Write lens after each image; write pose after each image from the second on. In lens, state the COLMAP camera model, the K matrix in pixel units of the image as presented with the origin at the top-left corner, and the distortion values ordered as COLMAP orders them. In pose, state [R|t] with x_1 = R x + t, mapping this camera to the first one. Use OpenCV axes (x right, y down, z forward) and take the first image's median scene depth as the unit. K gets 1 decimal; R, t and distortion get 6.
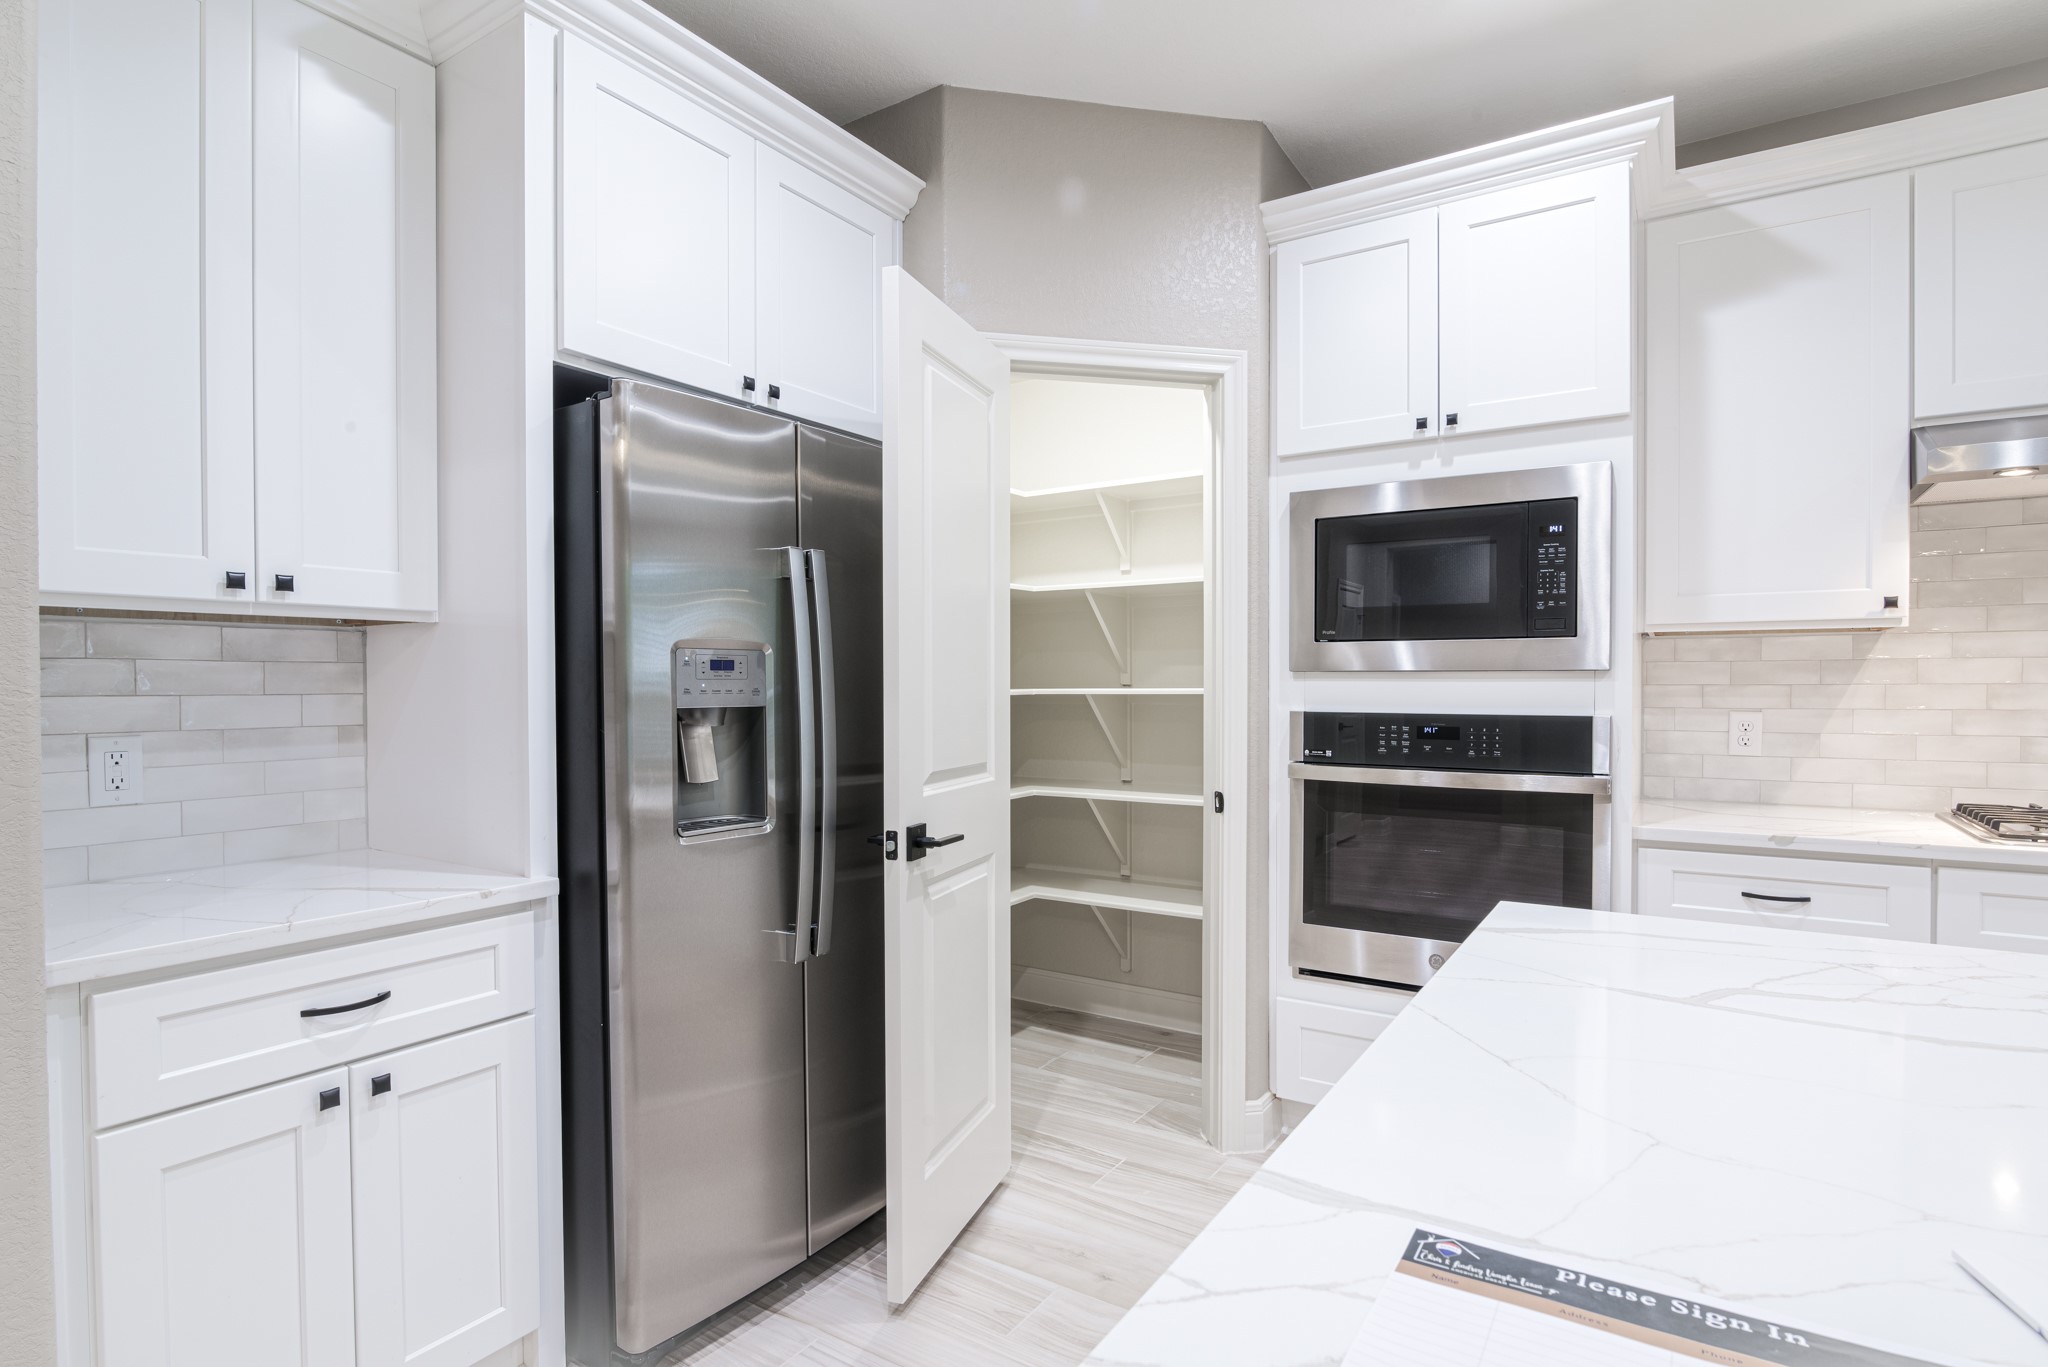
lens RADIAL K [[1045.2, 0, 1024.7], [0, 1045.2, 695.3], [0, 0, 1]] dist [-0.022539, -0.000872]
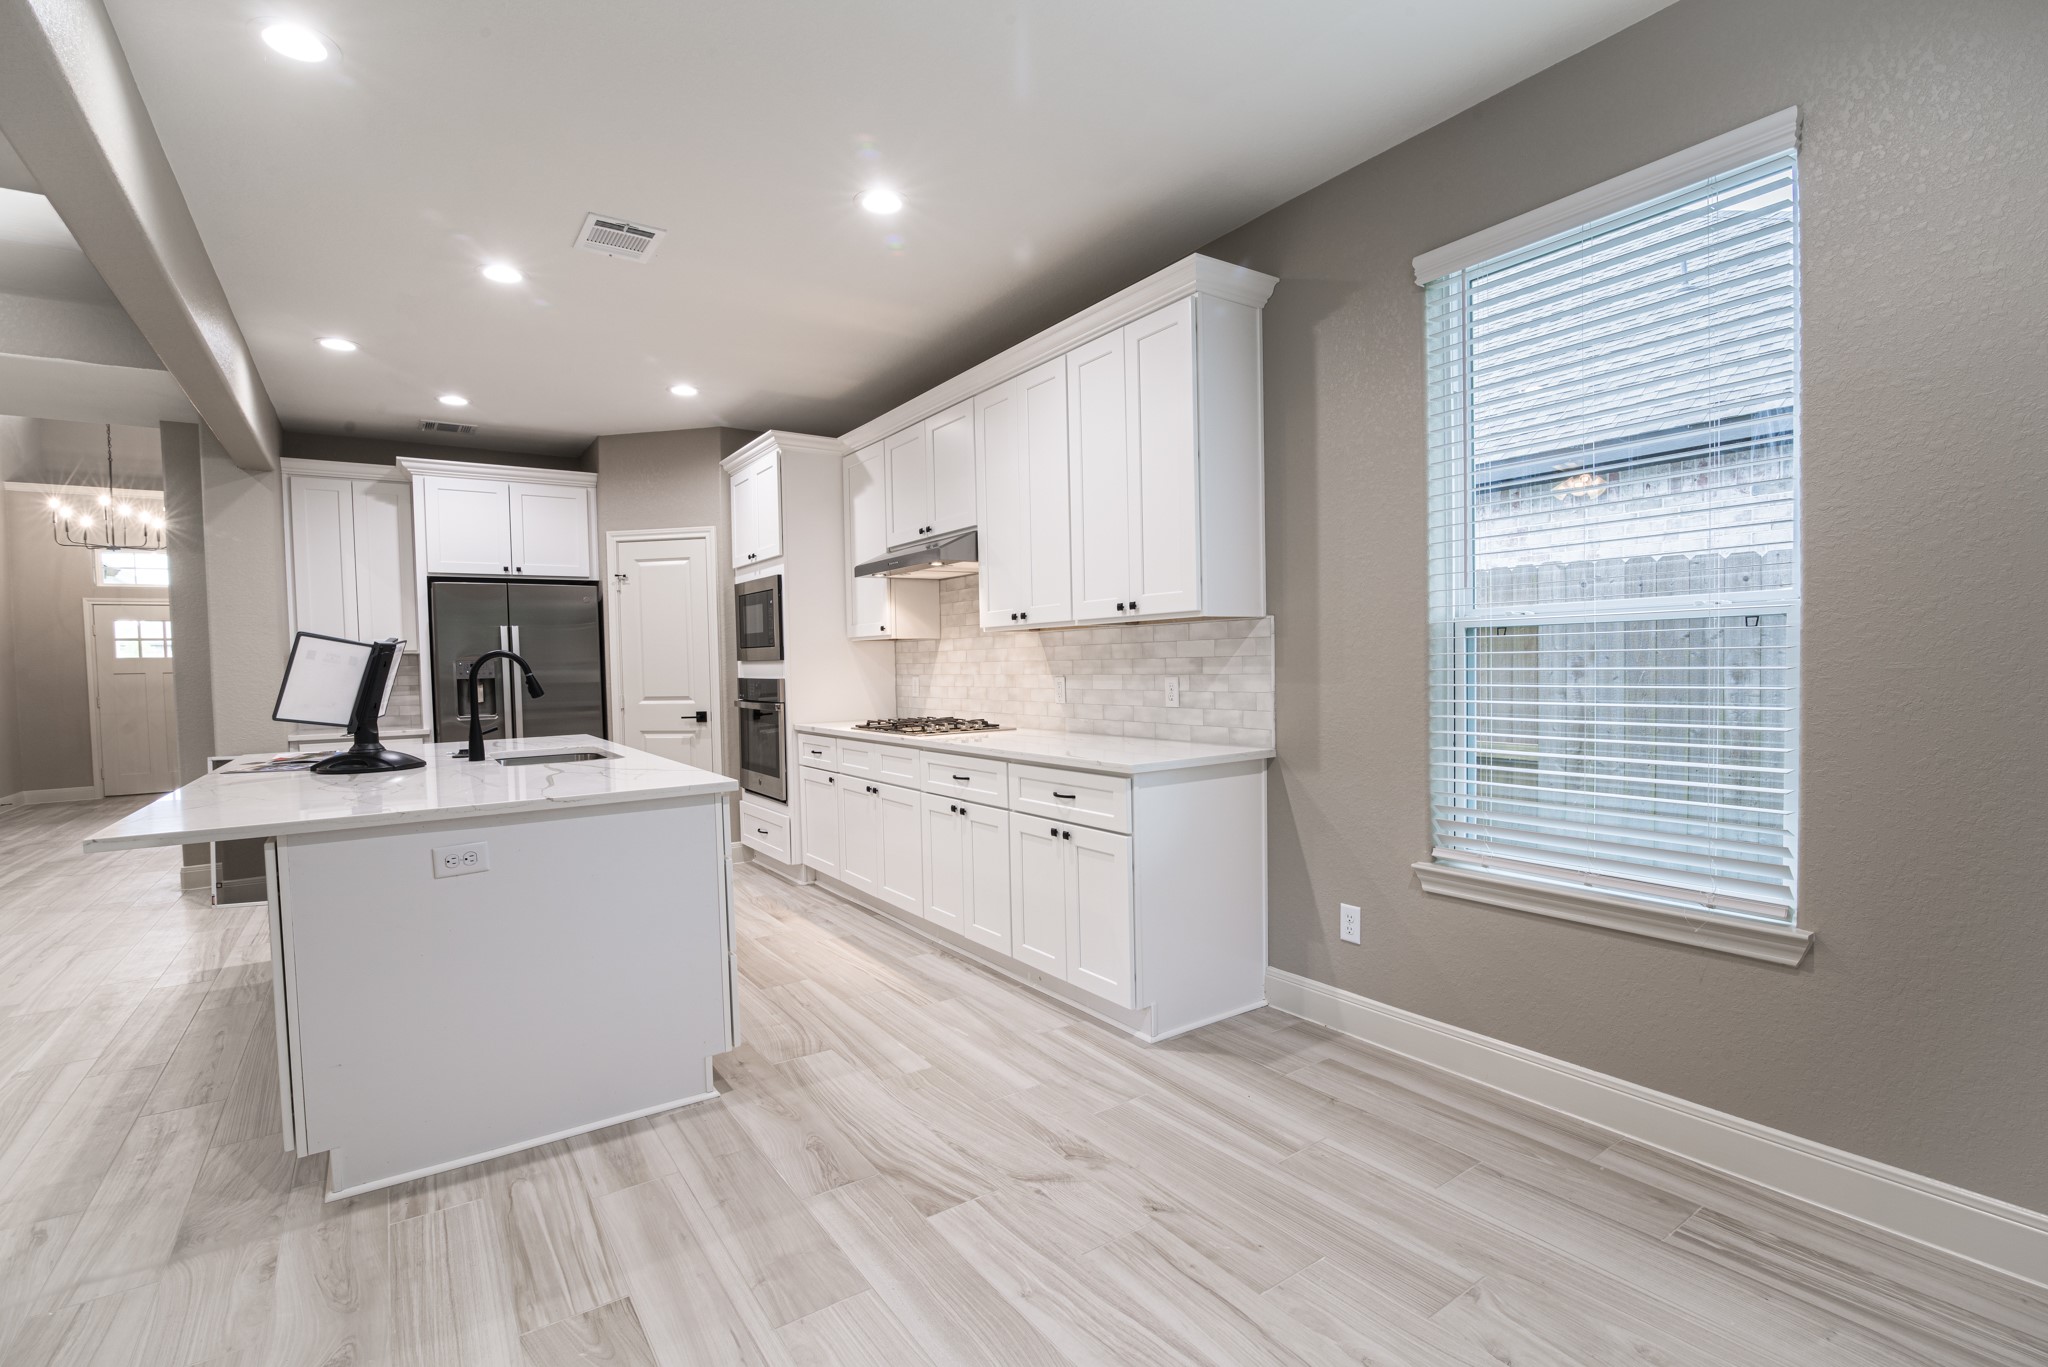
lens RADIAL K [[976.3, 0, 1030.7], [0, 976.3, 692.9], [0, 0, 1]] dist [-0.013005, 0.000446]
pose [[0.921199, -0.003401, -0.389077, 1.815773], [0.014398, 0.999575, 0.025352, 0.003064], [0.388825, -0.028957, 0.920856, -0.806257]]
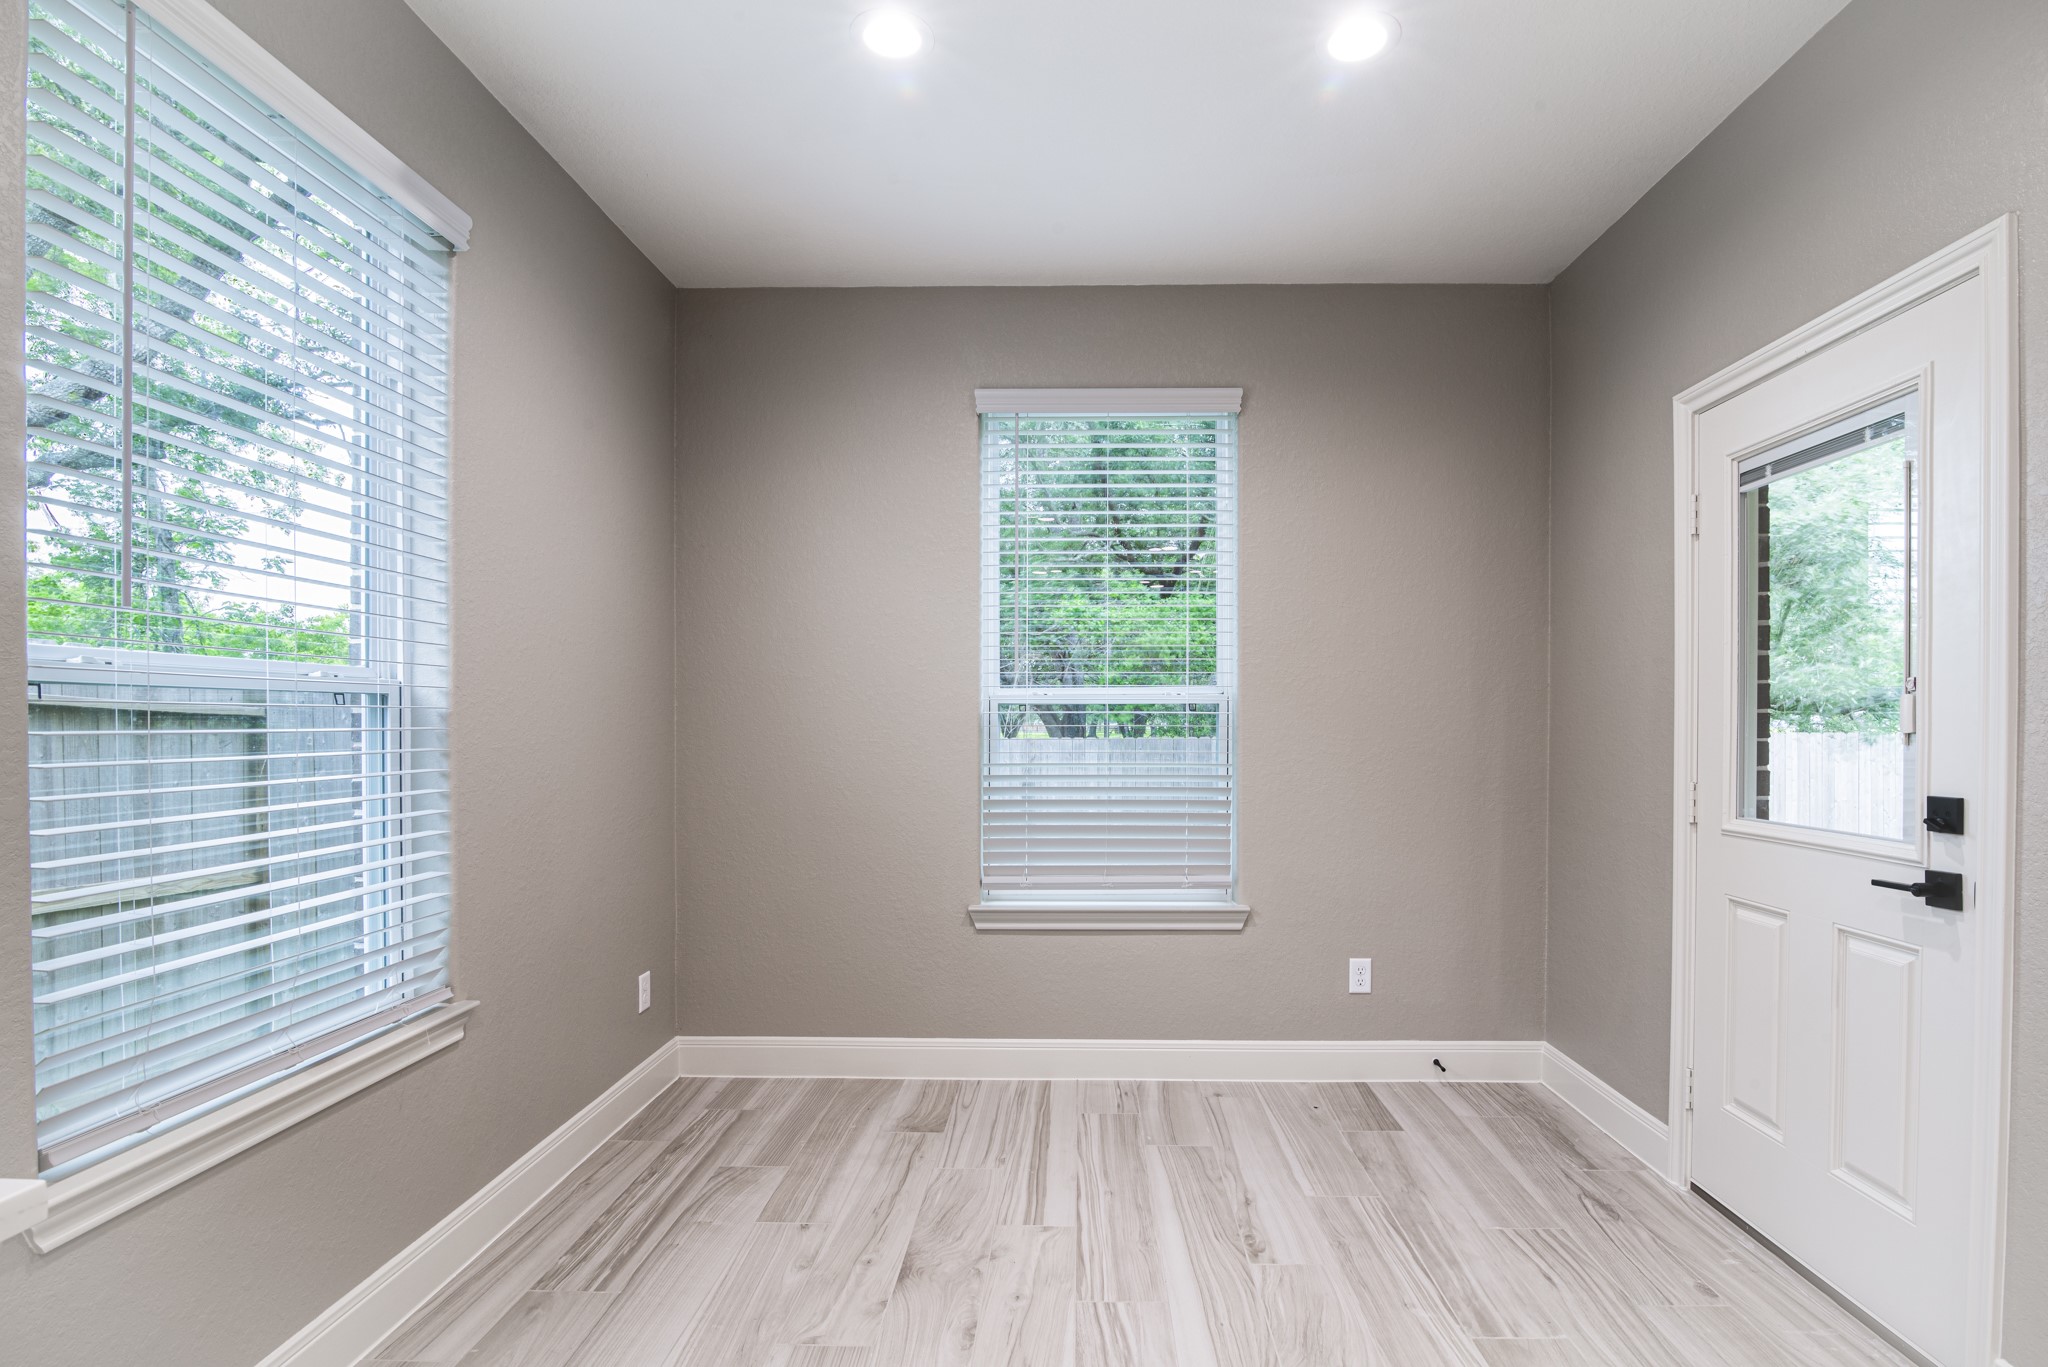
lens RADIAL K [[1004.5, 0, 1018.8], [0, 1004.5, 773.1], [0, 0, 1]] dist [-0.023239, -0.000514]
pose [[-0.501780, -0.044940, 0.863827, 1.102969], [0.009679, 0.998295, 0.057557, -0.013529], [-0.864941, 0.037242, -0.500489, 0.209046]]
